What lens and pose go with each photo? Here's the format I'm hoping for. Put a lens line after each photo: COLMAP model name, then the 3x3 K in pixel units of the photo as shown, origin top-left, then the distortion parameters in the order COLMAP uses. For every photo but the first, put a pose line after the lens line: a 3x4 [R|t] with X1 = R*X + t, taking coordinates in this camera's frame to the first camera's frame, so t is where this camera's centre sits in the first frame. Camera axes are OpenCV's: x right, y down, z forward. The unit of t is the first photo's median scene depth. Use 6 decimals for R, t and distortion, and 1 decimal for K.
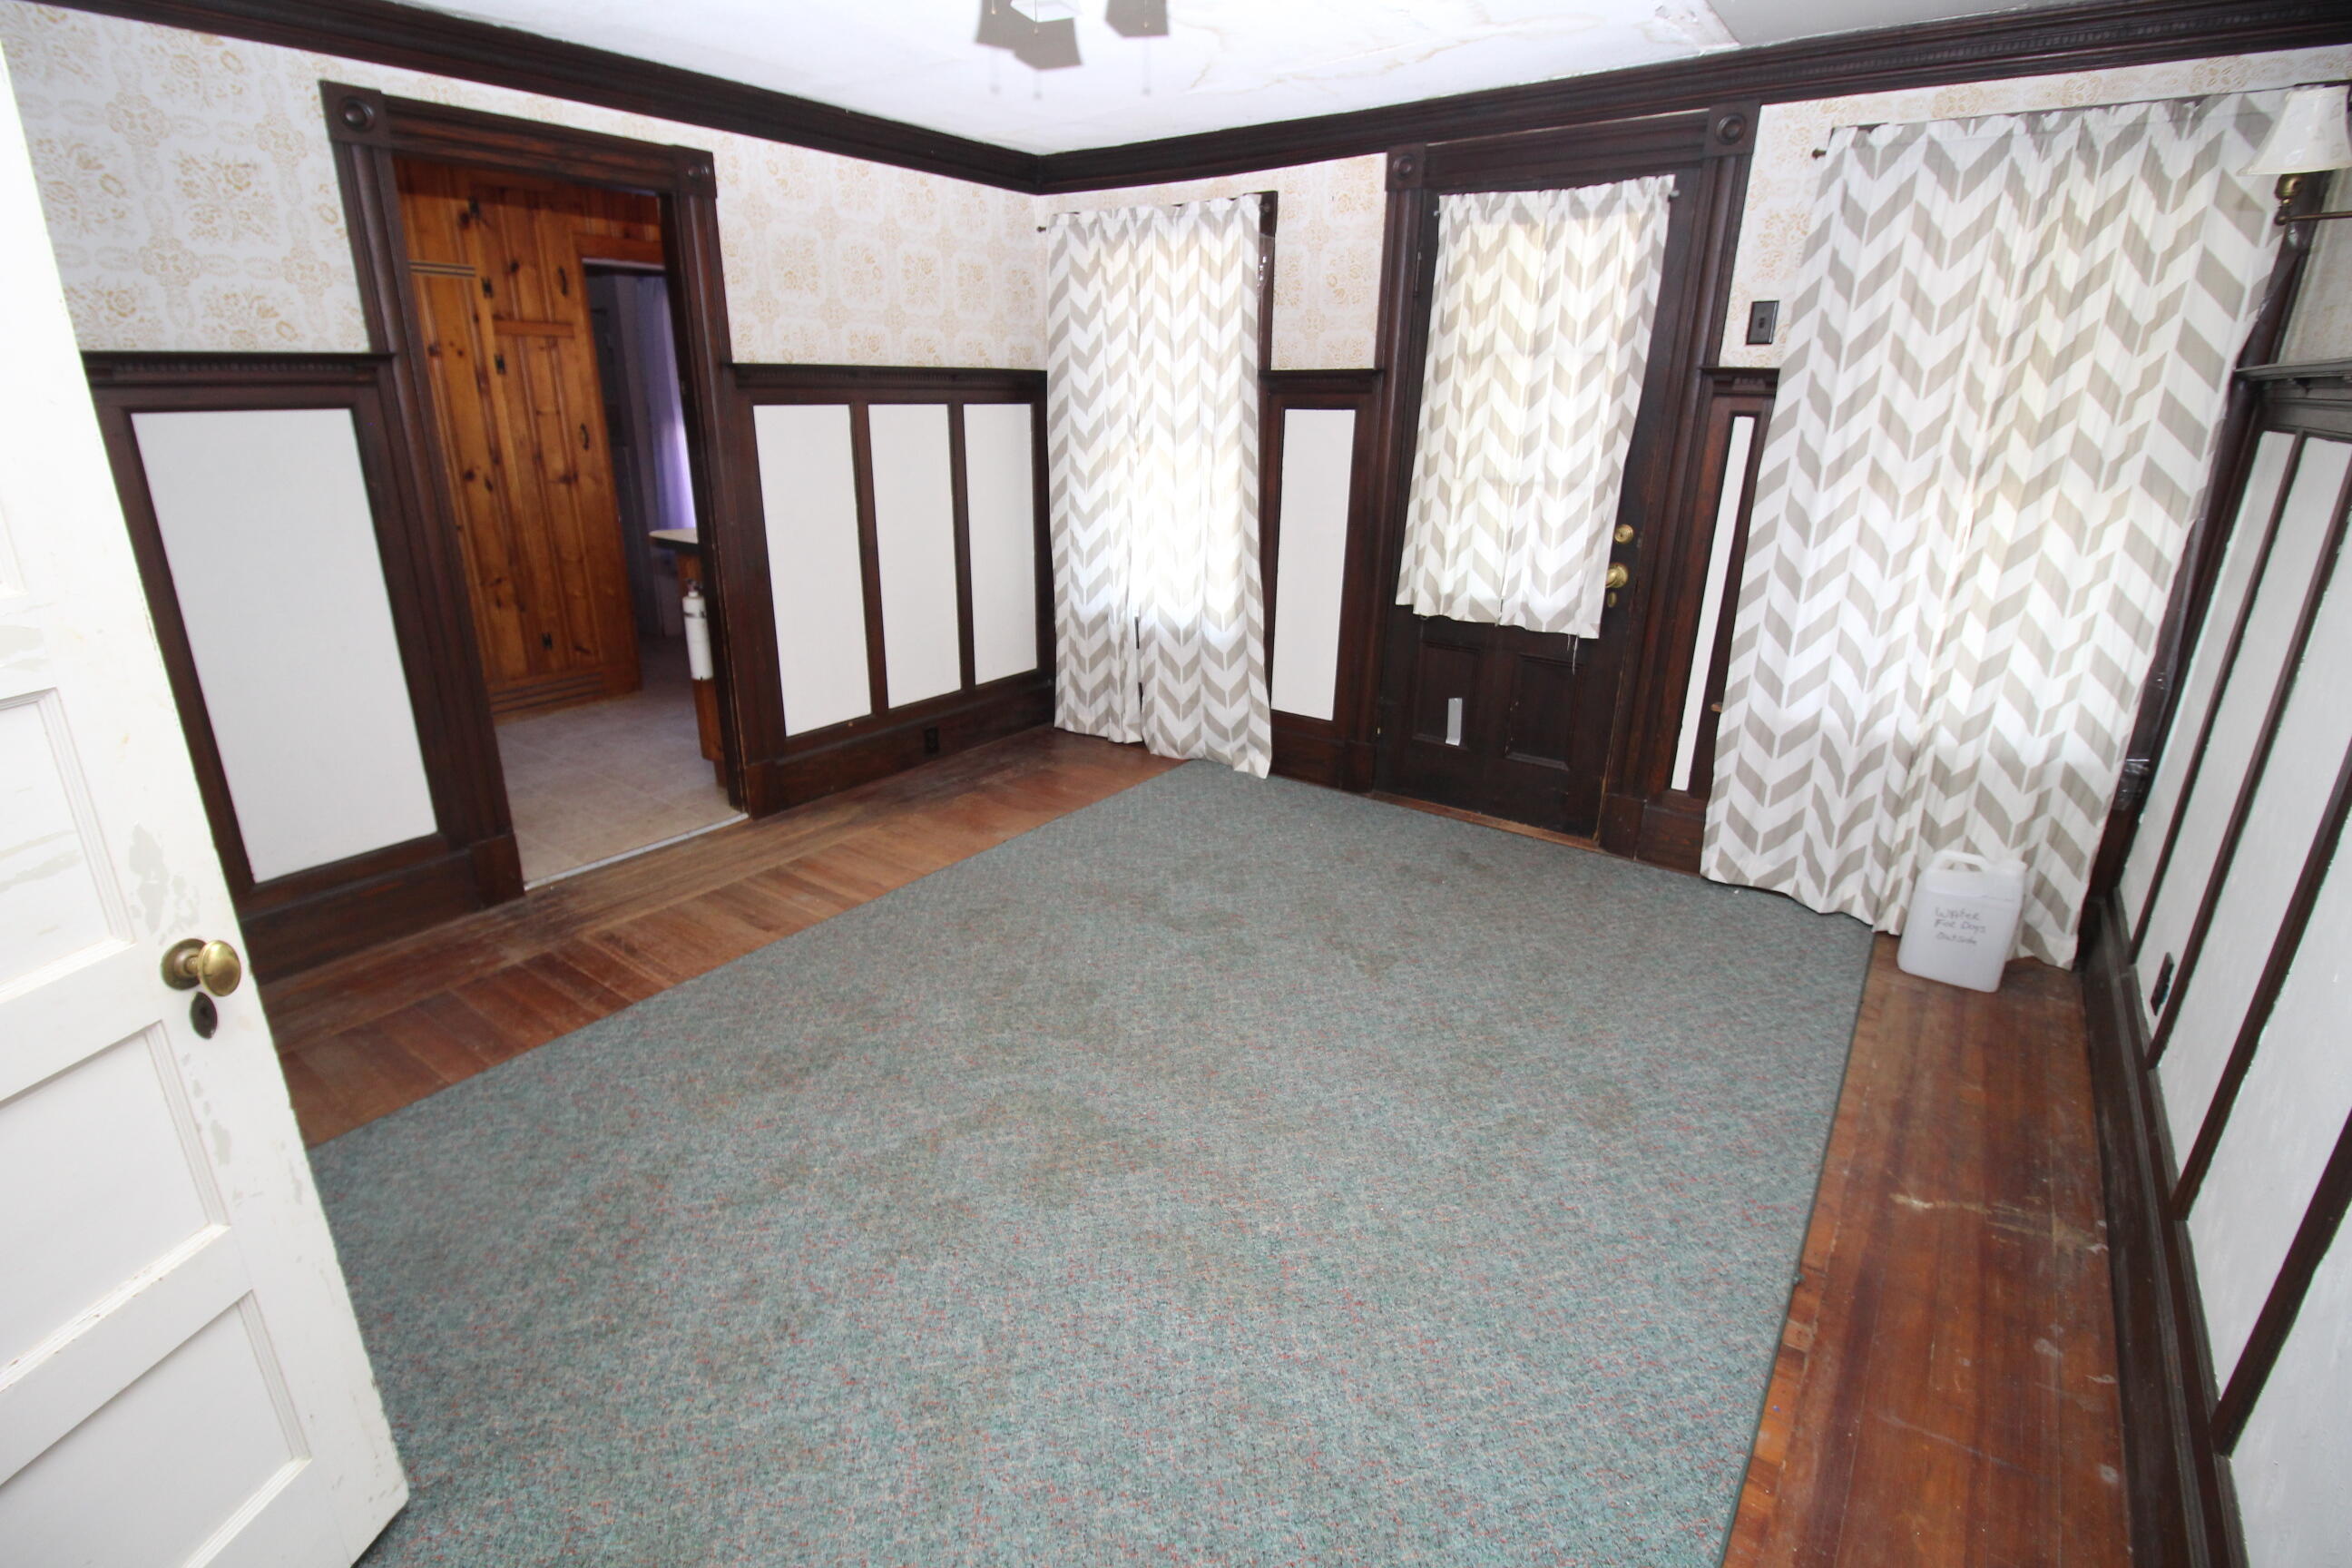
lens RADIAL K [[1091.3, 0, 1164.3], [0, 1091.3, 768.1], [0, 0, 1]] dist [-0.002946, -0.009608]
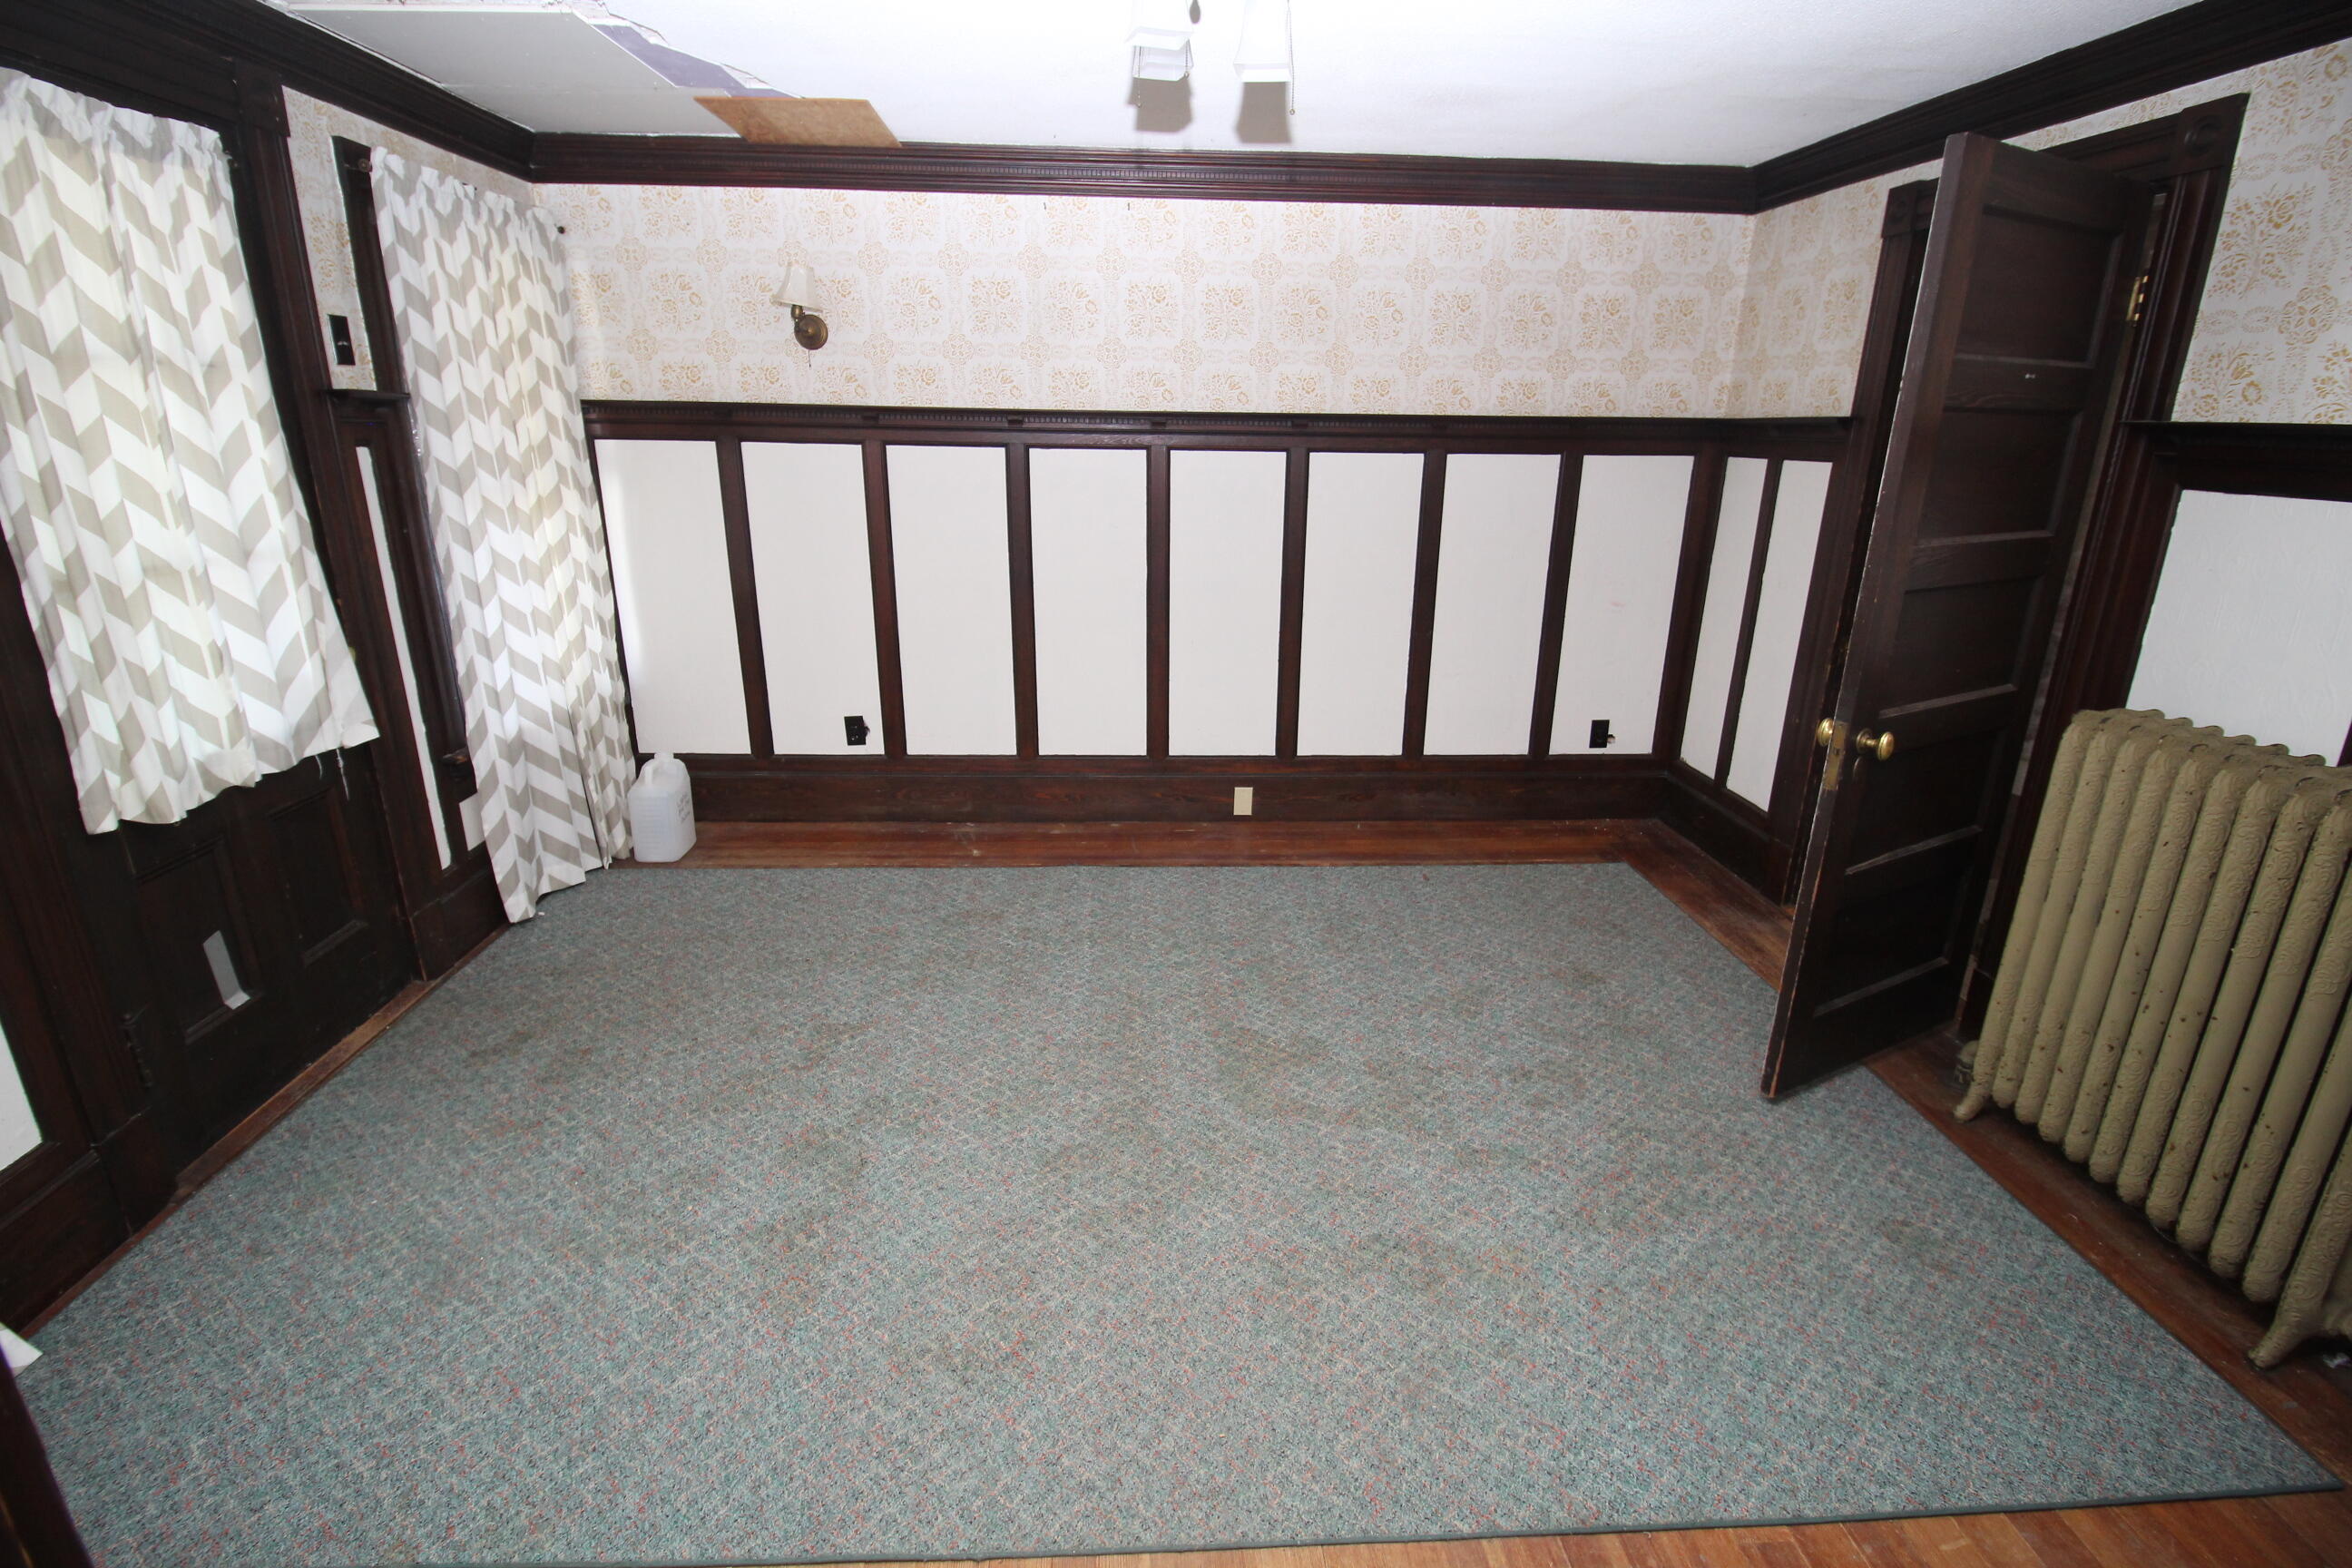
lens RADIAL K [[1063.1, 0, 1184.1], [0, 1063.1, 772.7], [0, 0, 1]] dist [-0.012595, -0.010158]
pose [[-0.642765, -0.252697, 0.723185, -0.659040], [0.229429, 0.837197, 0.496451, -0.430496], [-0.730900, 0.485022, -0.480145, 1.222136]]
